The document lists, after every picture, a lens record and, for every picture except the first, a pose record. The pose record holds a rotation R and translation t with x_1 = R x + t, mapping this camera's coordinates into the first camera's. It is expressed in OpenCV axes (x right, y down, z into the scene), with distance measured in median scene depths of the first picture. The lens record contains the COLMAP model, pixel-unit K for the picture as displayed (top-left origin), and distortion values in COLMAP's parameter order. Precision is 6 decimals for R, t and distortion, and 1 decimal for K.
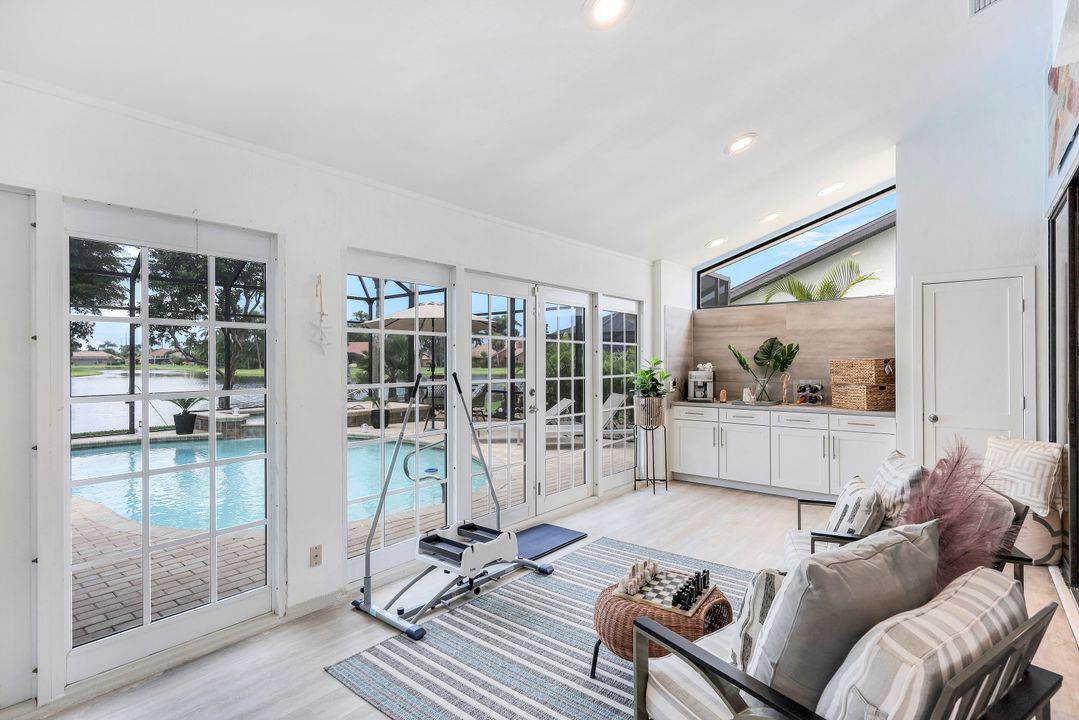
lens RADIAL K [[531.0, 0, 539.5], [0, 531.0, 360.0], [0, 0, 1]] dist [0.001407, 0.000097]
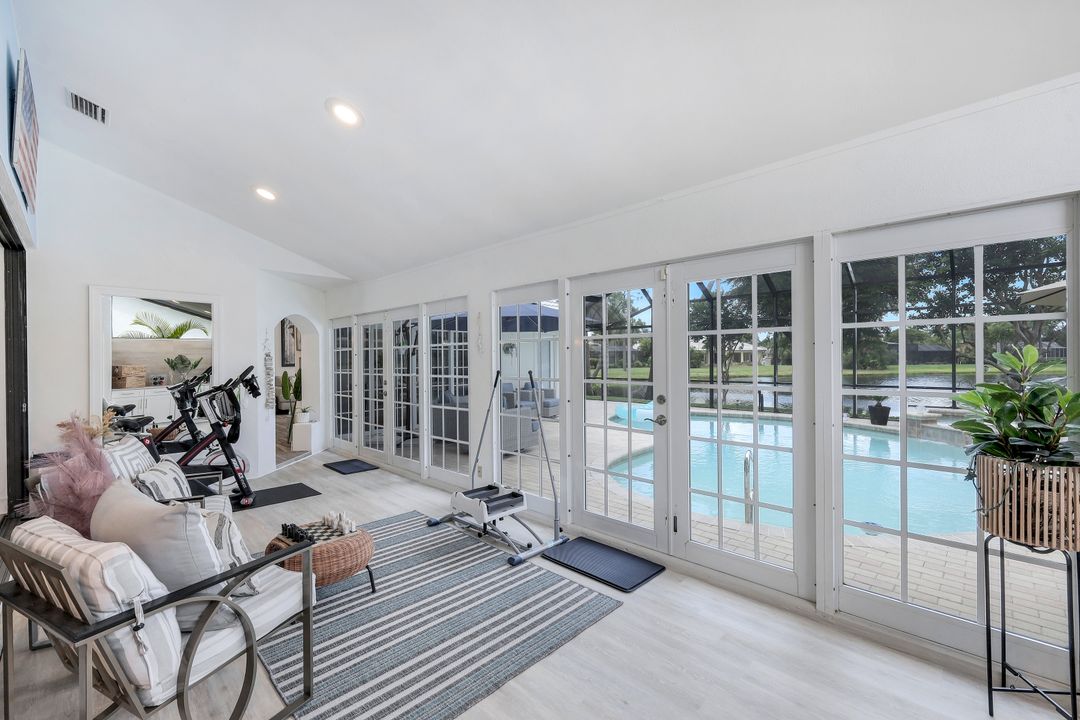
lens RADIAL K [[450.8, 0, 540.0], [0, 450.8, 360.0], [0, 0, 1]] dist [0.001620, 0.000137]
pose [[-0.096473, 0.000231, -0.995336, 0.815344], [0.012190, 0.999925, -0.000950, -0.003213], [0.995261, -0.012225, -0.096468, 1.030844]]
